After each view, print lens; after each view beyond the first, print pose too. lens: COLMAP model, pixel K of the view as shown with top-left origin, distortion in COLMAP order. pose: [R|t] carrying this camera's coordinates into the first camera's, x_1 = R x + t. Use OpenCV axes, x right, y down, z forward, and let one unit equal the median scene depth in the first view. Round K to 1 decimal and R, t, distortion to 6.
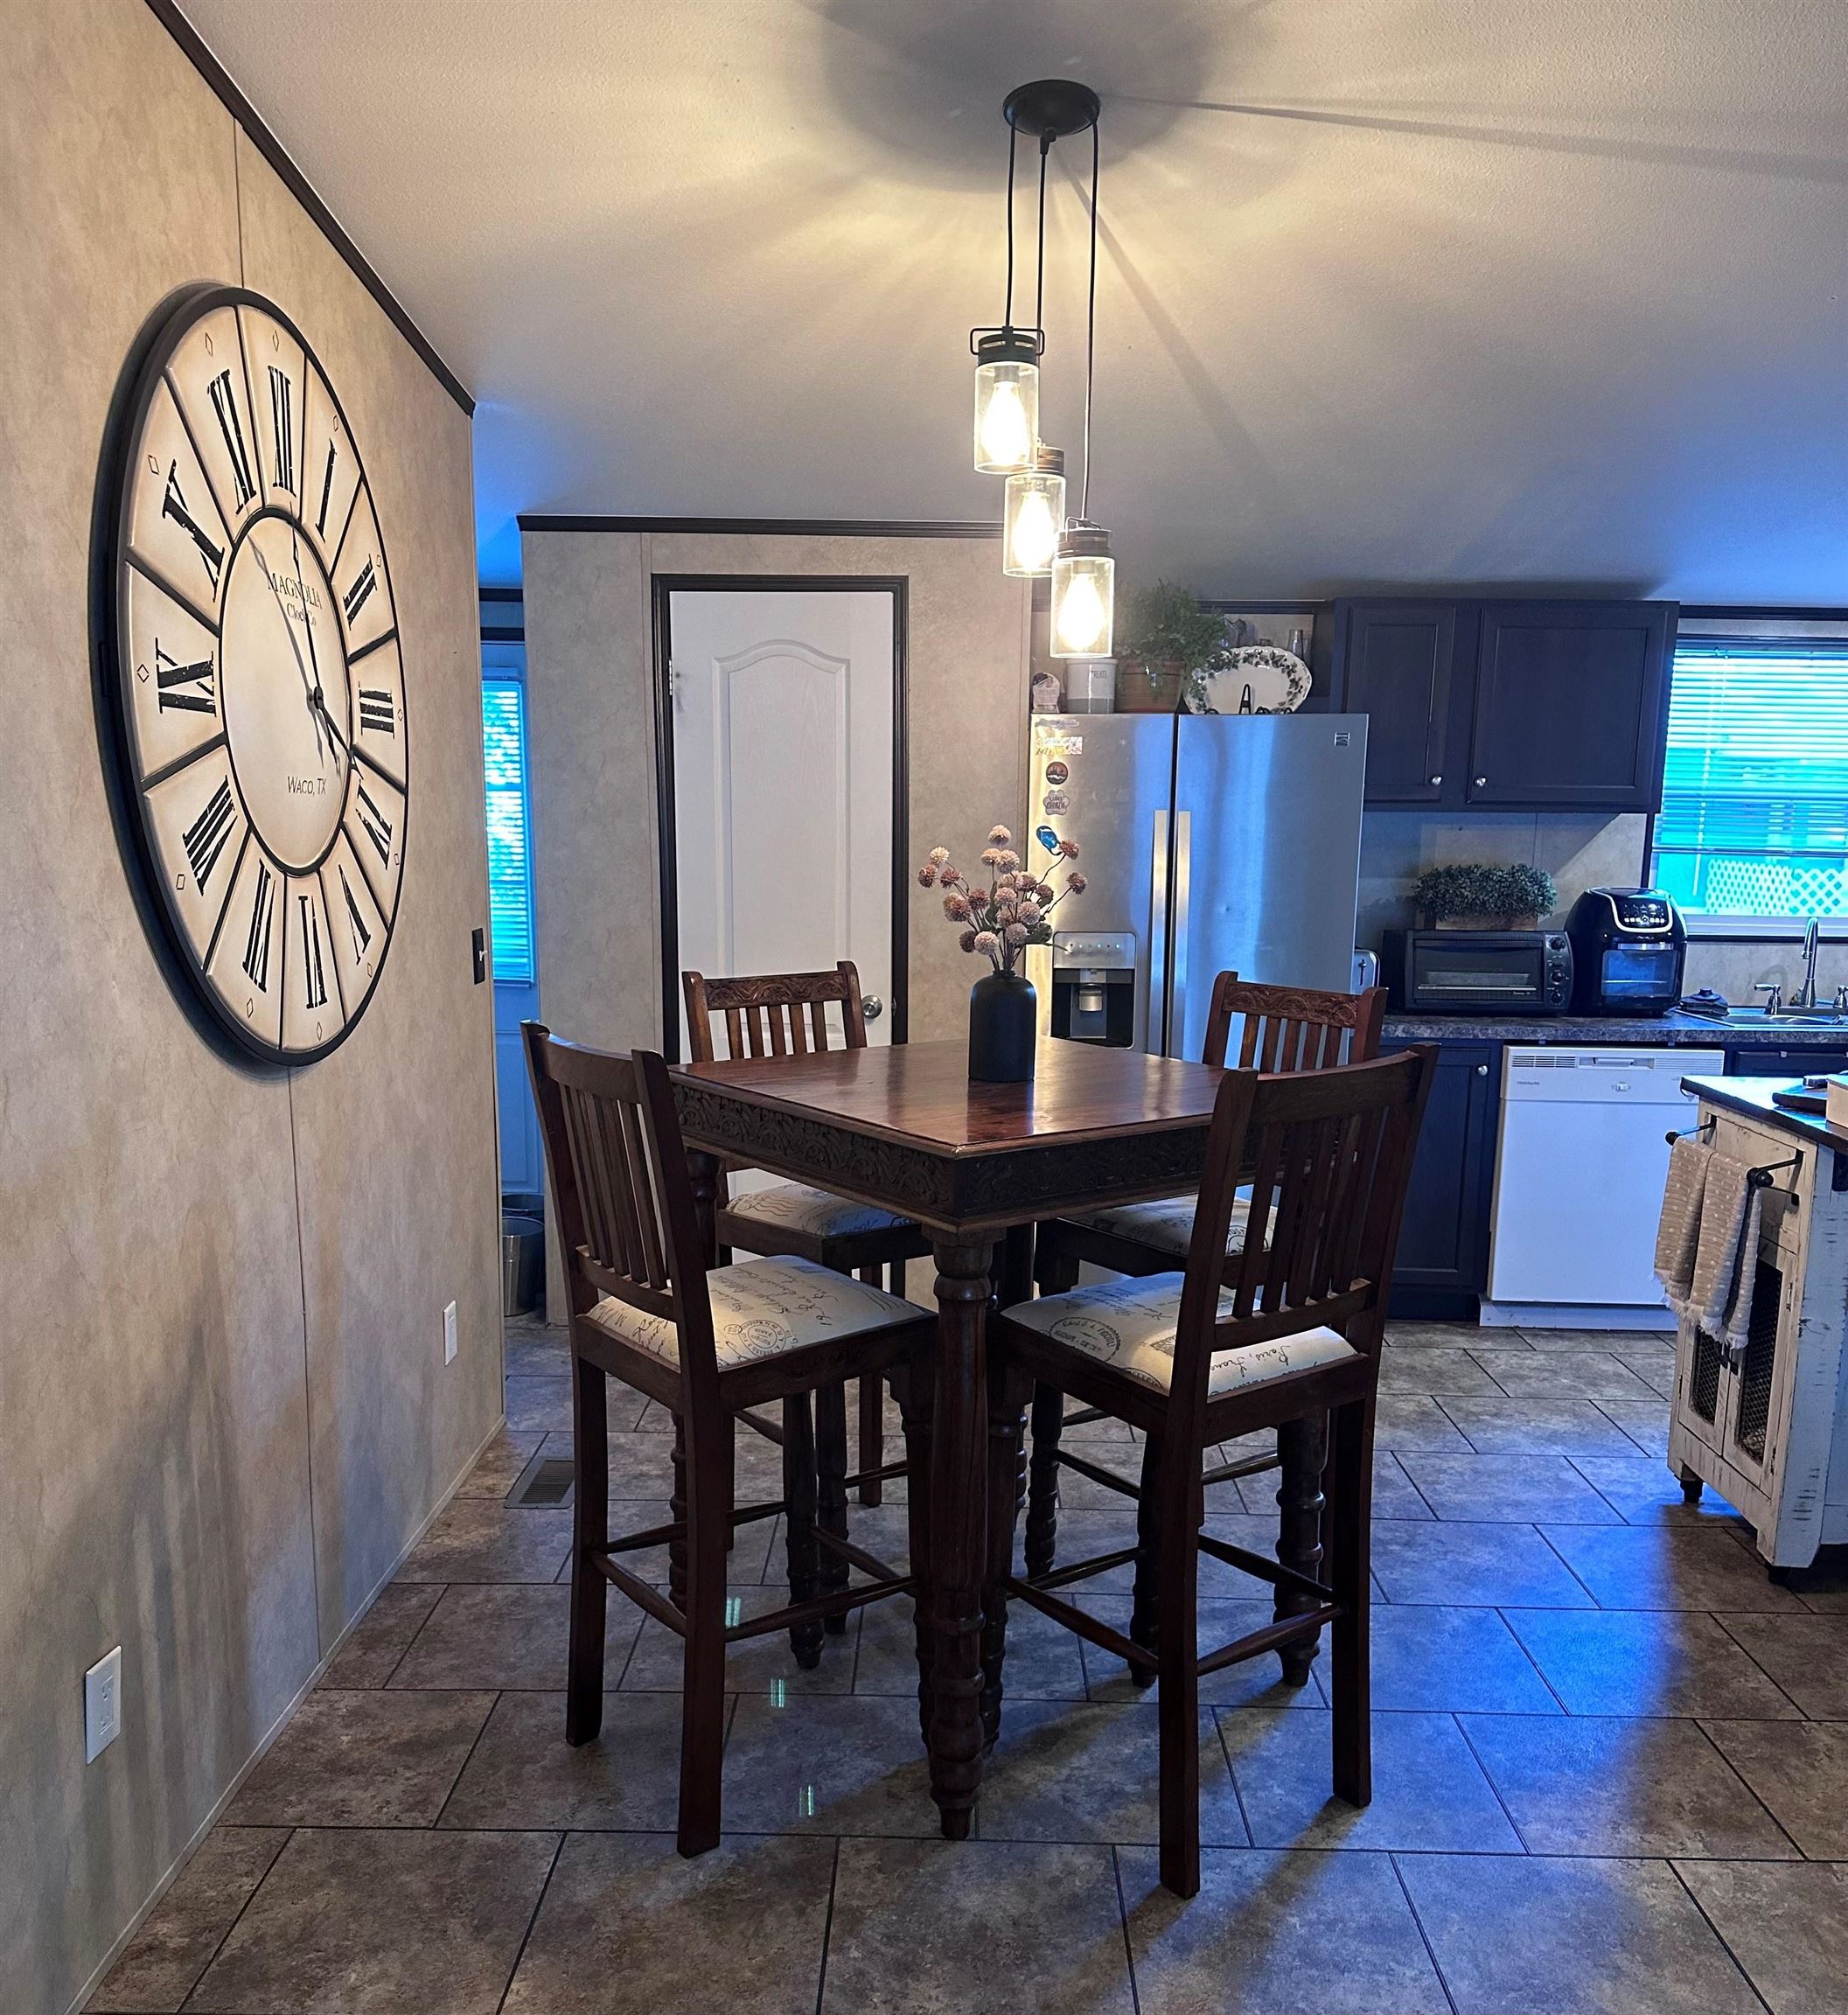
lens RADIAL K [[1718.3, 0, 927.2], [0, 1718.3, 1127.4], [0, 0, 1]] dist [0.112119, -0.227361]
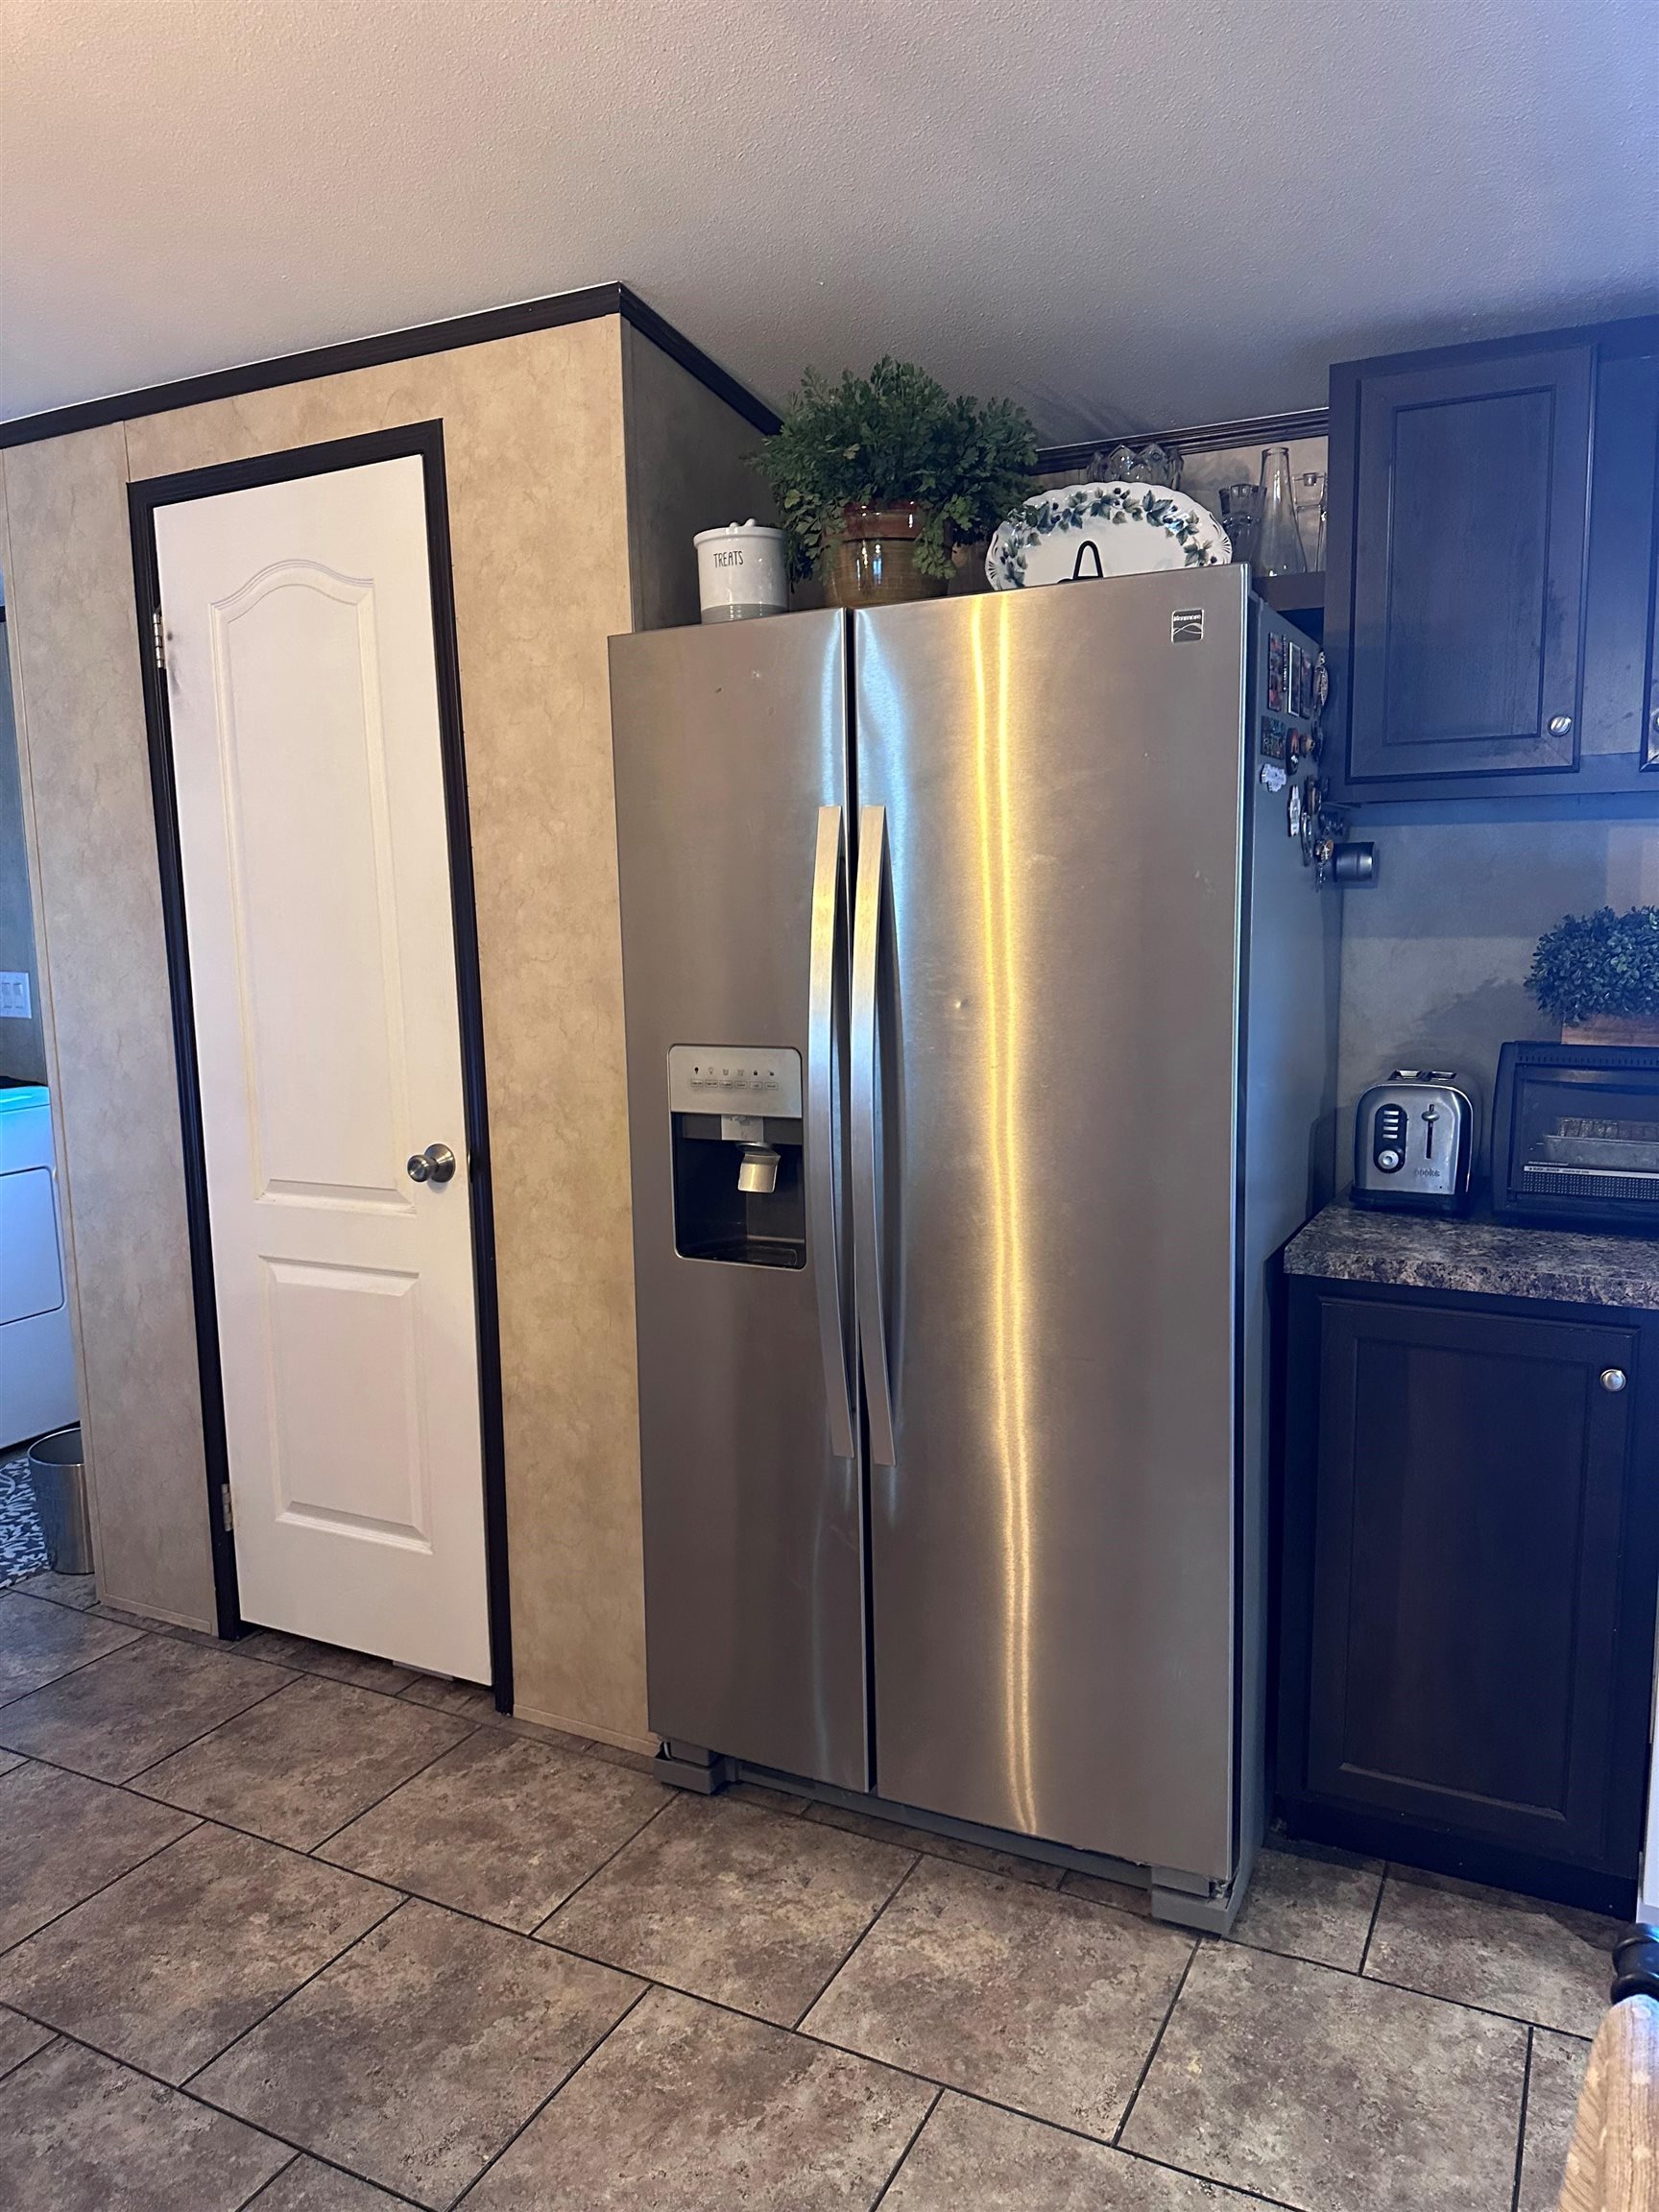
lens RADIAL K [[1576.6, 0, 800.8], [0, 1576.6, 1123.8], [0, 0, 1]] dist [0.067599, -0.107006]
pose [[0.893501, 0.035714, -0.447638, 0.335035], [-0.054133, 0.998129, -0.028417, -0.078325], [0.445786, 0.049623, 0.893763, 0.591765]]
